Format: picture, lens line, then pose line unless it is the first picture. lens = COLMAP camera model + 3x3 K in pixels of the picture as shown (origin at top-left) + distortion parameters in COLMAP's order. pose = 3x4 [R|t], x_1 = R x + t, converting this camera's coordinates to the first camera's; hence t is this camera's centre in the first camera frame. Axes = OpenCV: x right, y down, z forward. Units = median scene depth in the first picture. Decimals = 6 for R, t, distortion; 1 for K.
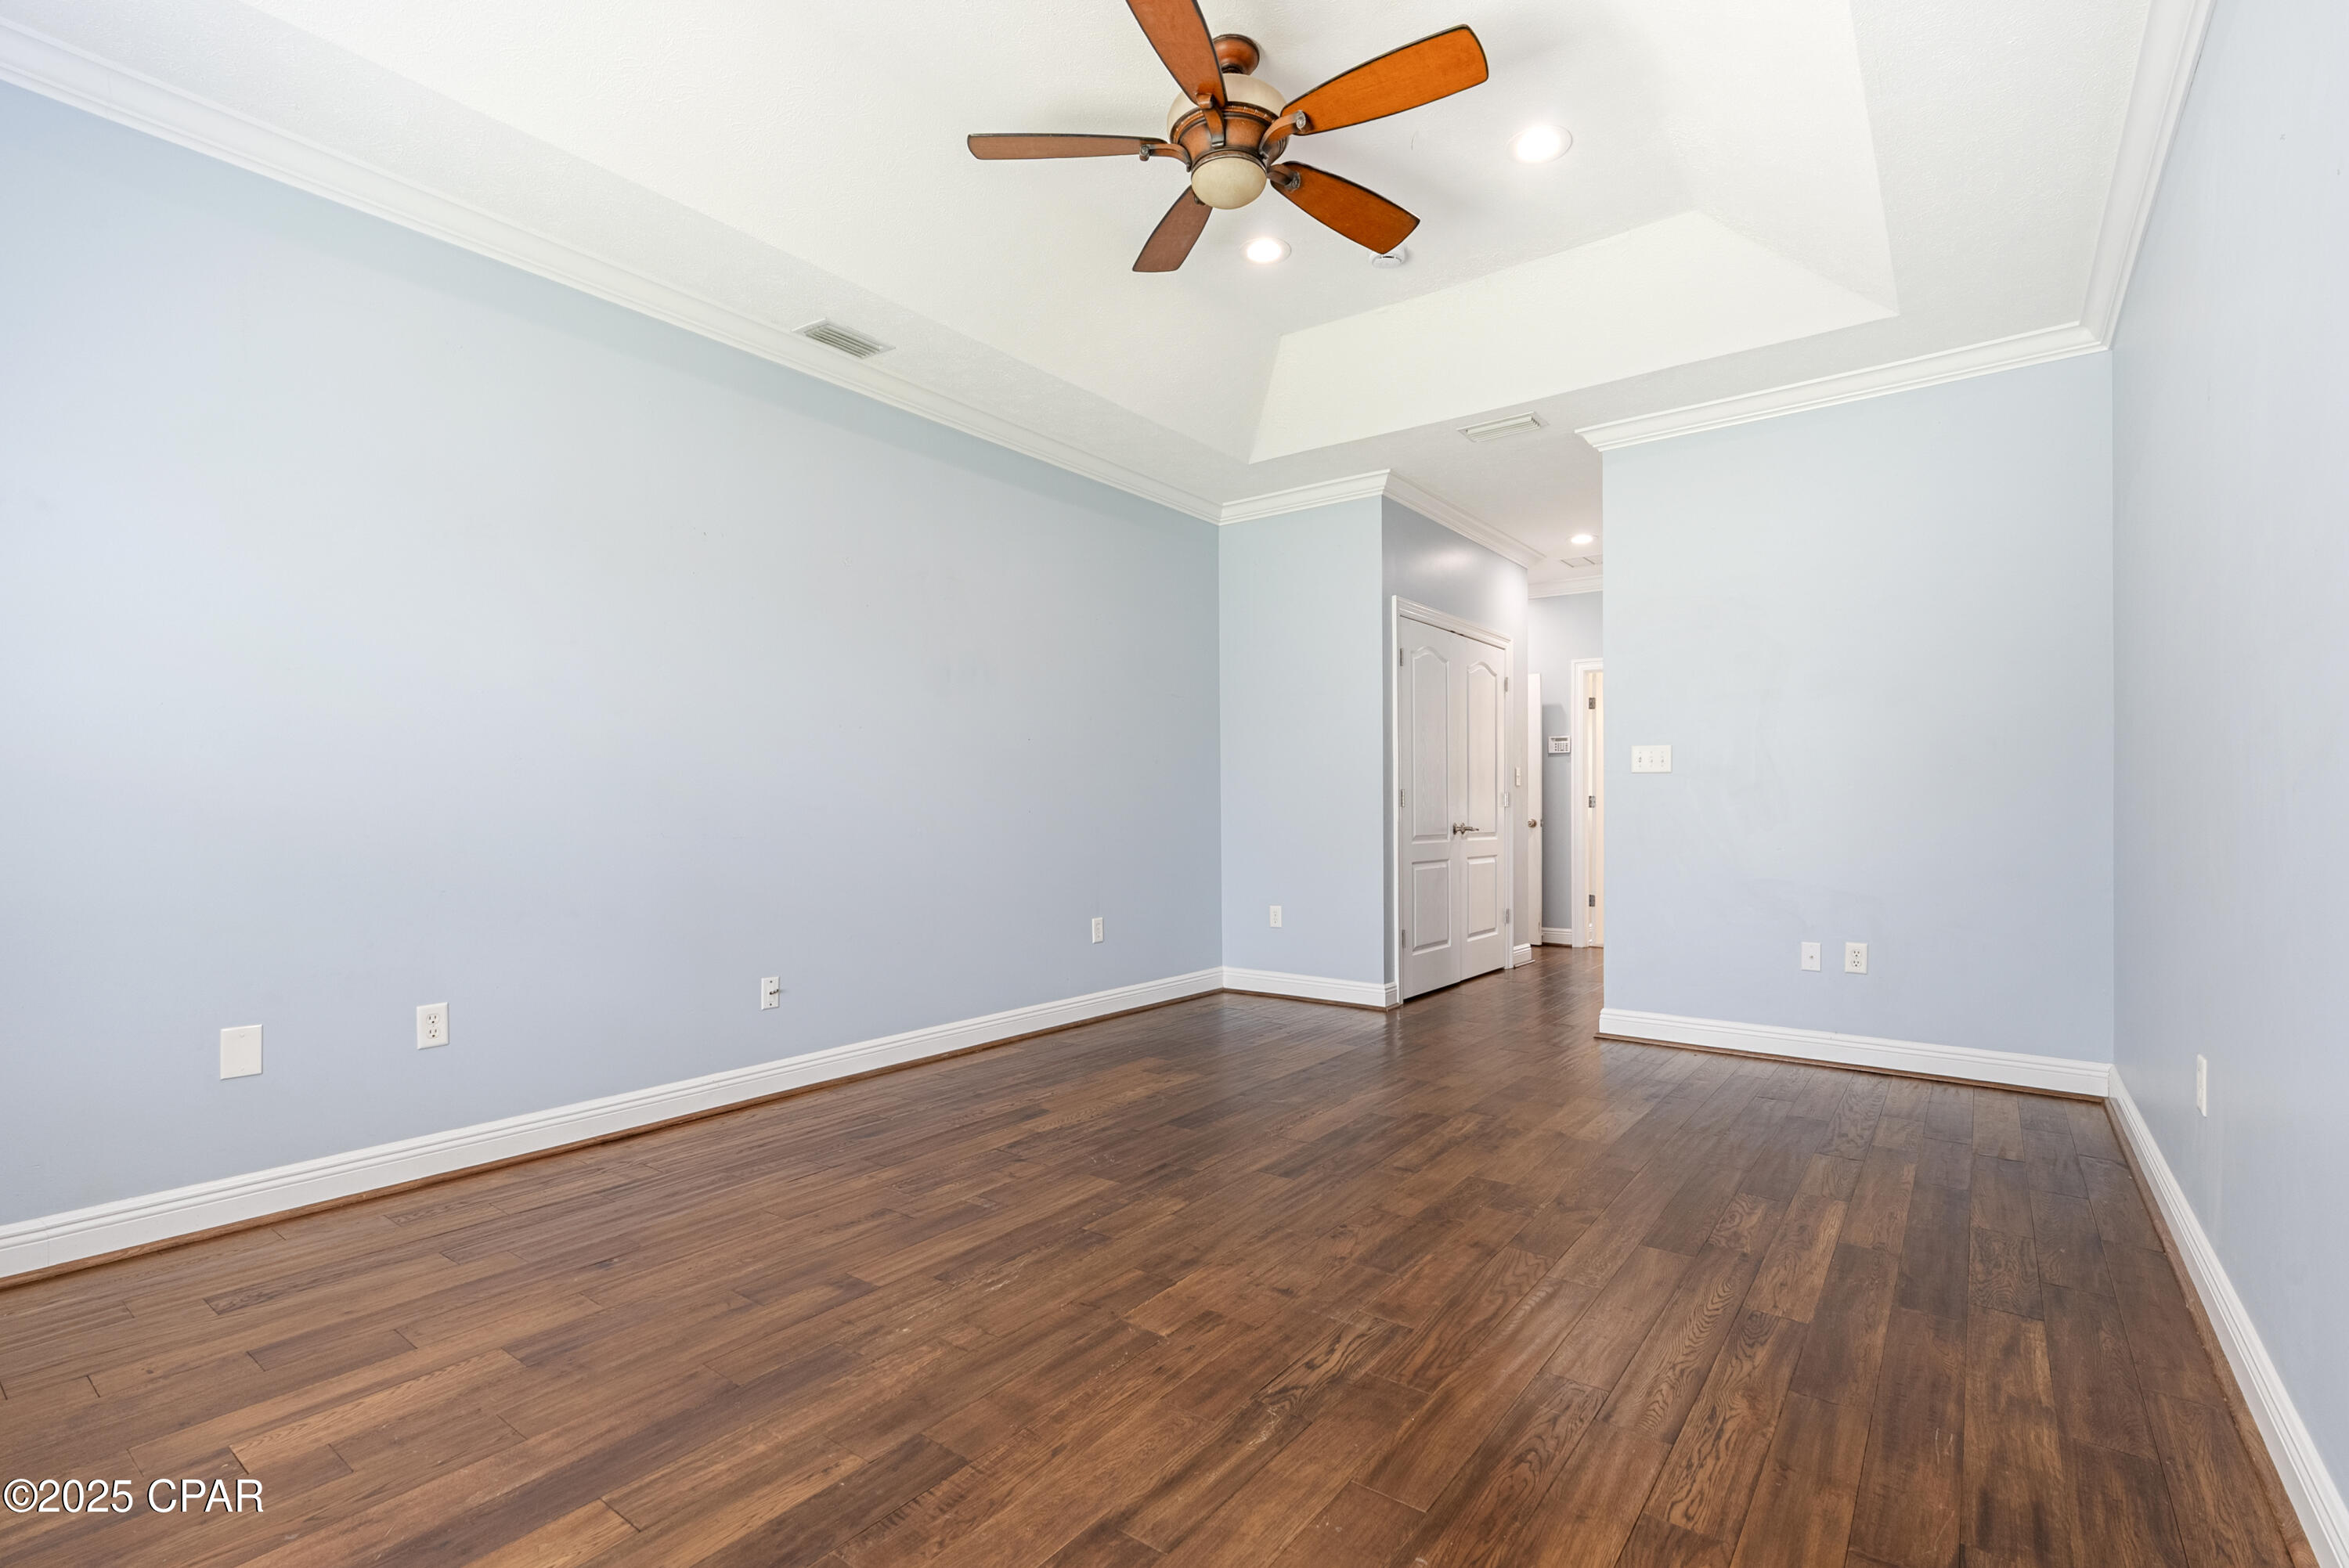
lens RADIAL K [[1066.1, 0, 1166.4], [0, 1066.1, 801.2], [0, 0, 1]] dist [-0.005654, 0.002452]
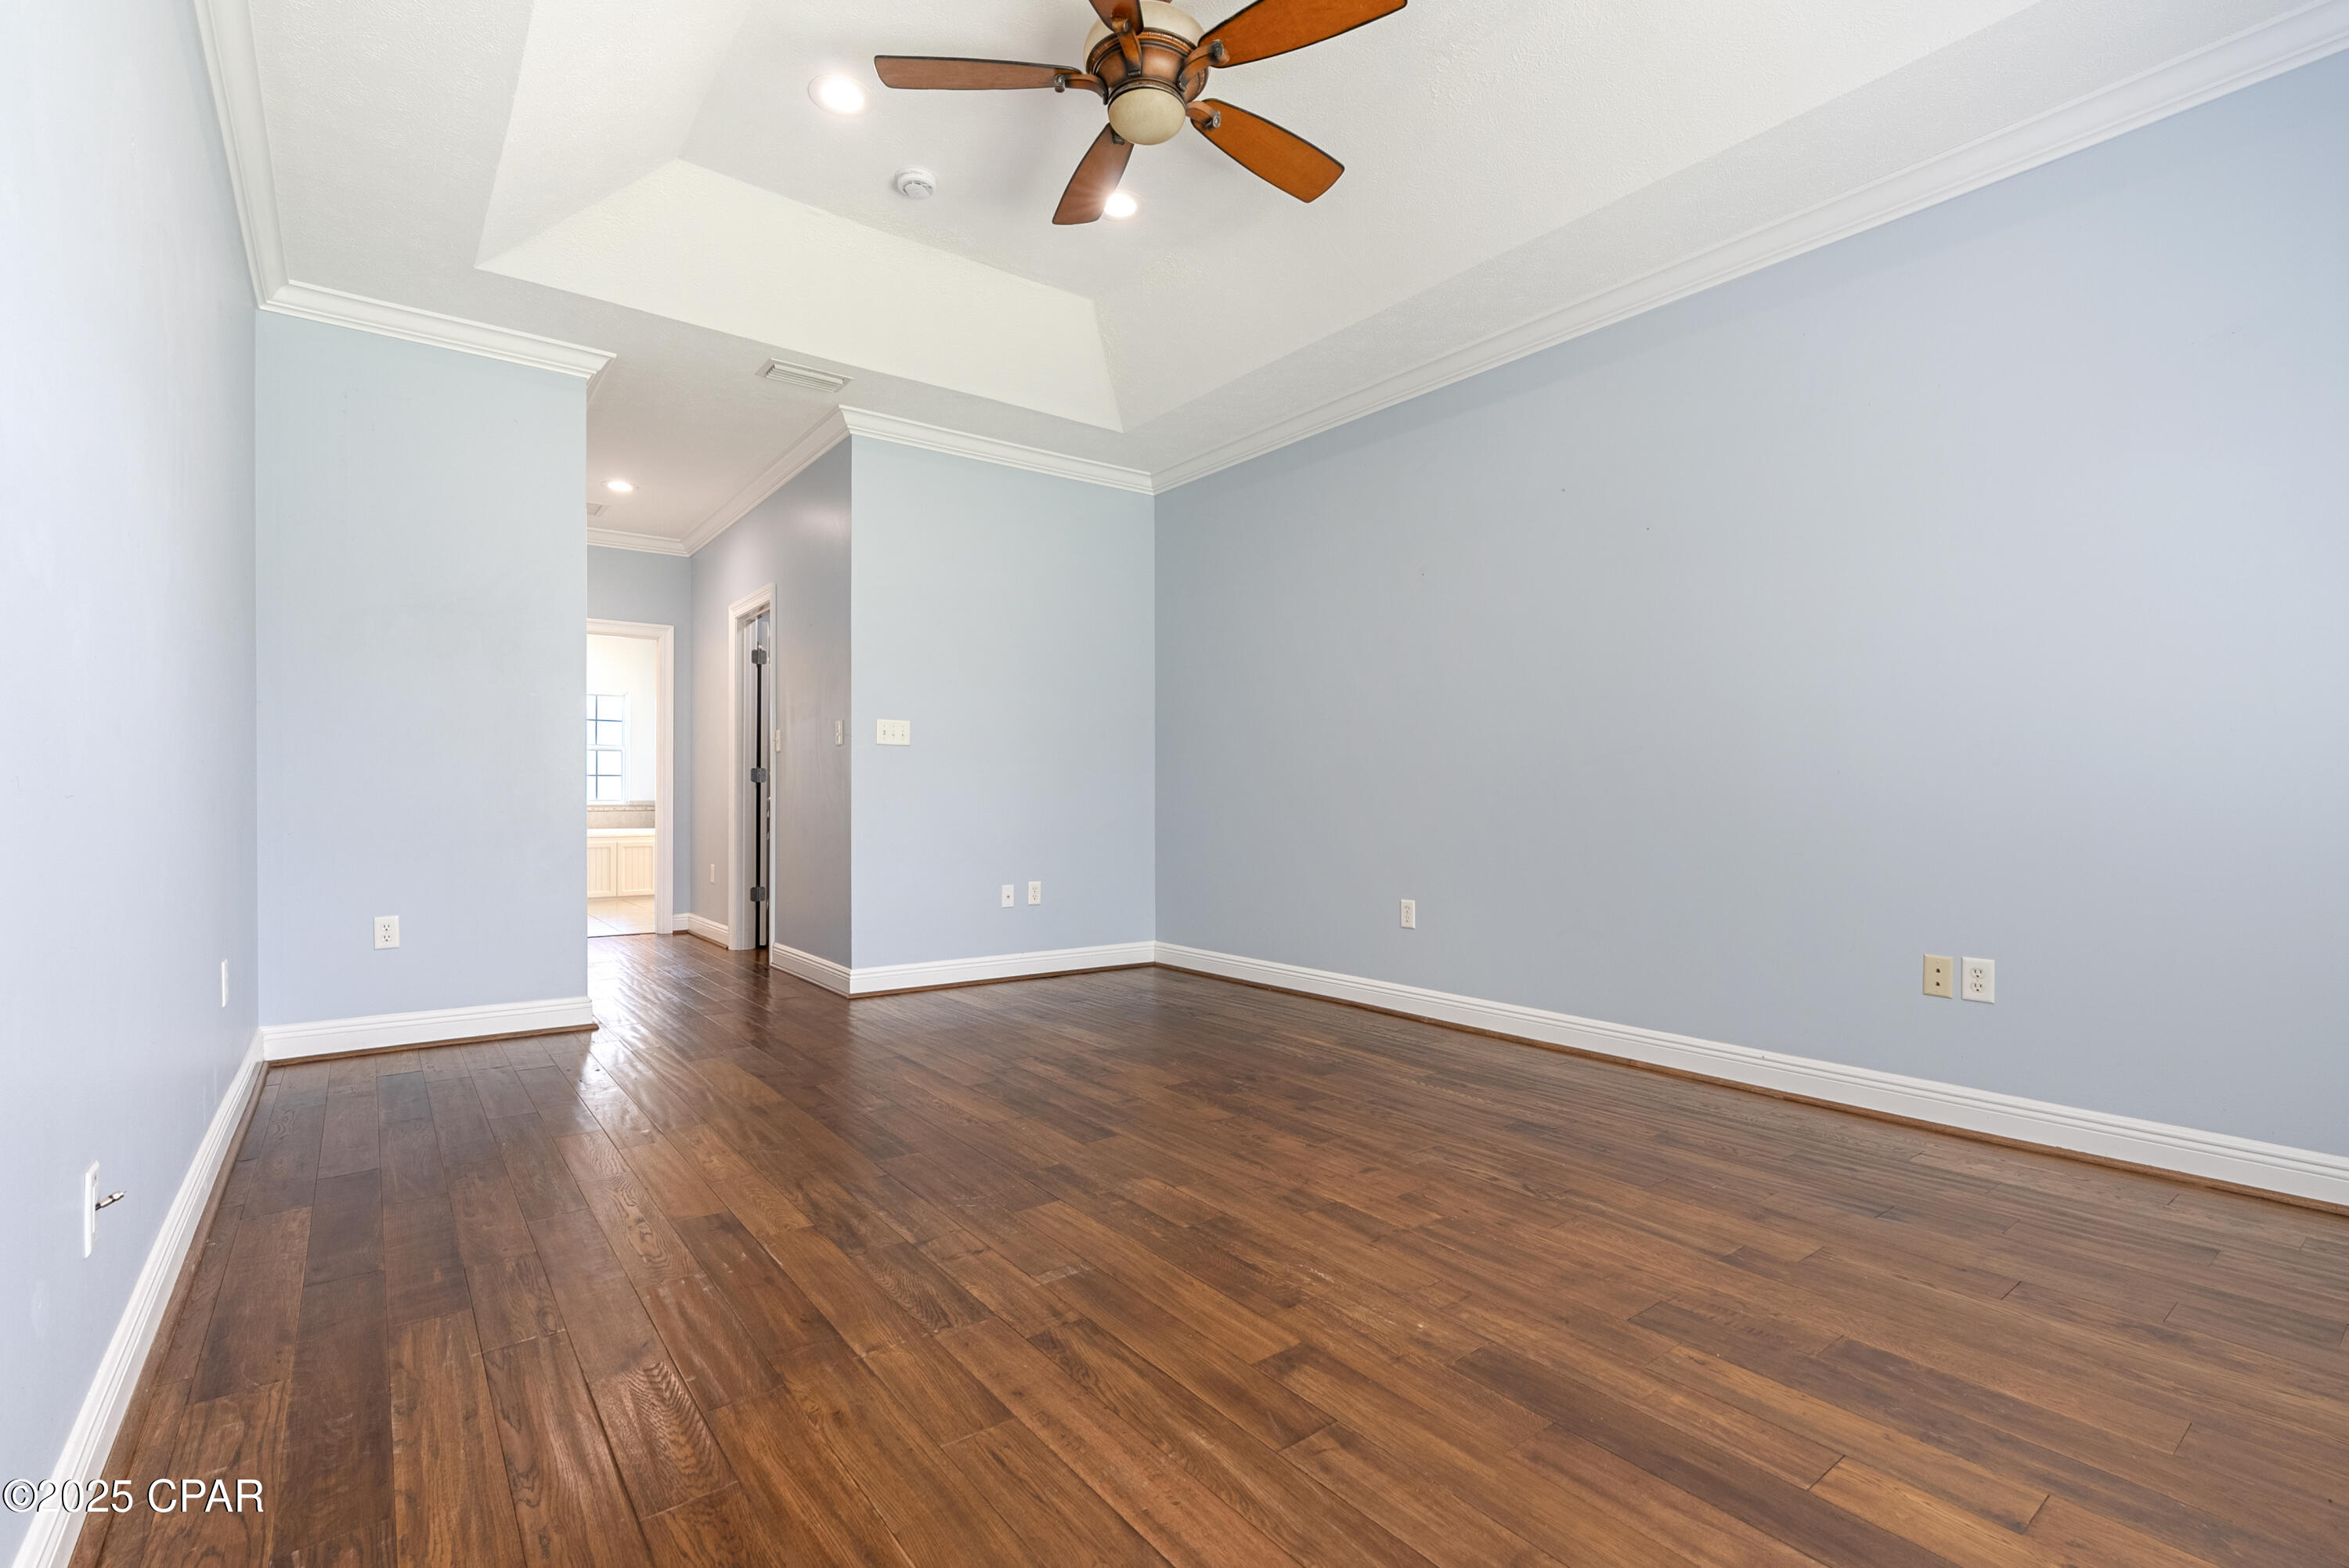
lens RADIAL K [[1066.1, 0, 1176.0], [0, 1066.1, 784.6], [0, 0, 1]] dist [-0.005654, 0.002452]
pose [[0.257528, 0.014904, 0.966156, -0.979391], [-0.009474, 0.999872, -0.012899, 0.046308], [-0.966224, -0.005832, 0.257636, 0.813042]]
